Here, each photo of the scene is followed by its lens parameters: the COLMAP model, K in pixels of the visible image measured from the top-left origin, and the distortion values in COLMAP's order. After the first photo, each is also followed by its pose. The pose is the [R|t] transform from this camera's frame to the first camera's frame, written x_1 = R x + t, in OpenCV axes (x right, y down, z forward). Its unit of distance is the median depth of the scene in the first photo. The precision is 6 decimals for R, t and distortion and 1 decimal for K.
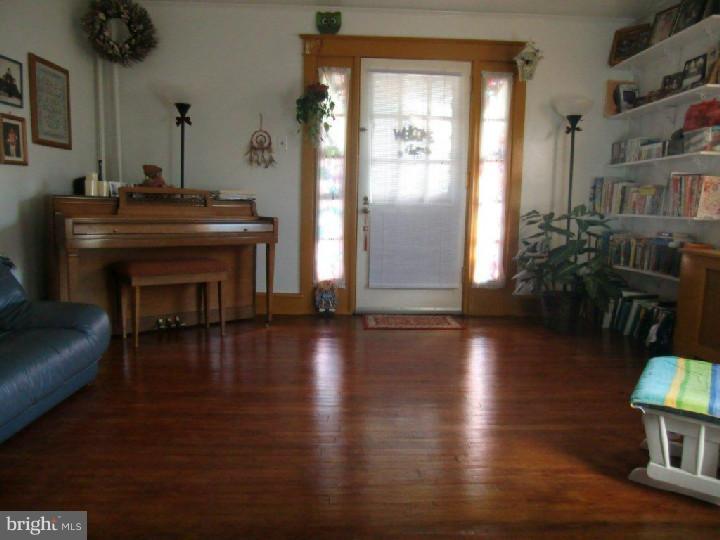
lens RADIAL K [[525.0, 0, 360.0], [0, 525.0, 270.0], [0, 0, 1]] dist [-0.088204, 0.085236]
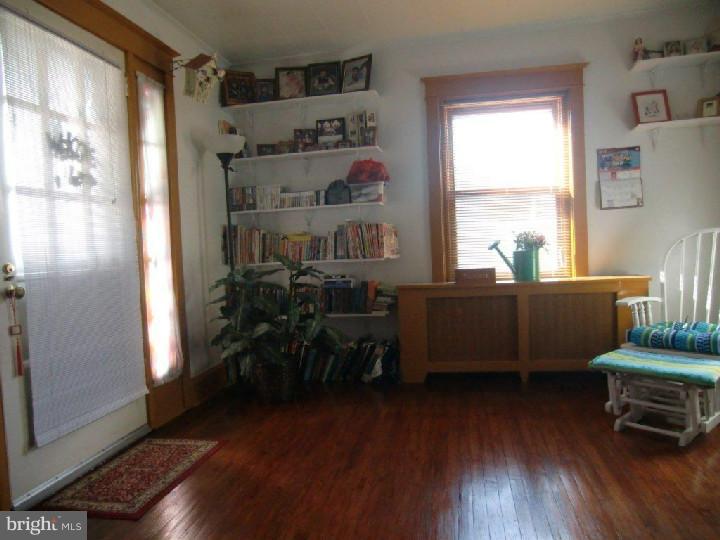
lens RADIAL K [[525.0, 0, 360.0], [0, 525.0, 270.0], [0, 0, 1]] dist [-0.088204, 0.085236]
pose [[0.219077, -0.074091, 0.972890, -0.382276], [0.174487, 0.984014, 0.035647, -0.097520], [-0.959979, 0.161947, 0.228503, 0.600505]]
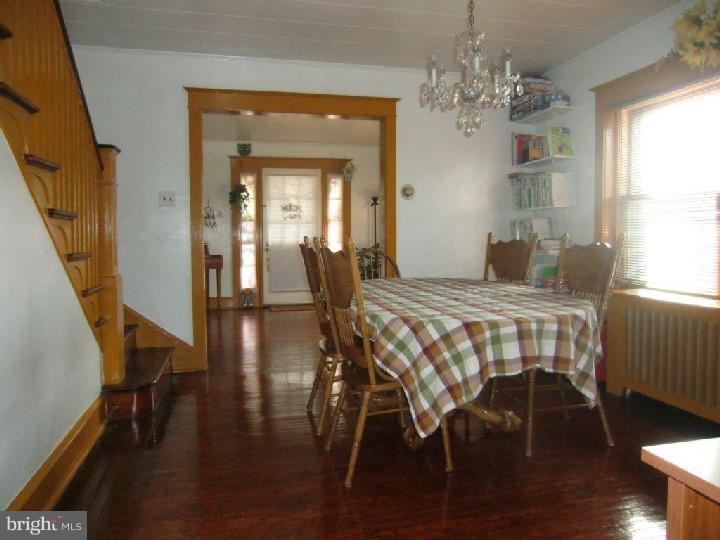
lens RADIAL K [[525.0, 0, 360.0], [0, 525.0, 270.0], [0, 0, 1]] dist [-0.088204, 0.085236]
pose [[0.979262, -0.037191, 0.199154, -0.040332], [0.047917, 0.997633, -0.049309, 0.066082], [-0.196849, 0.057830, 0.978727, -0.877034]]
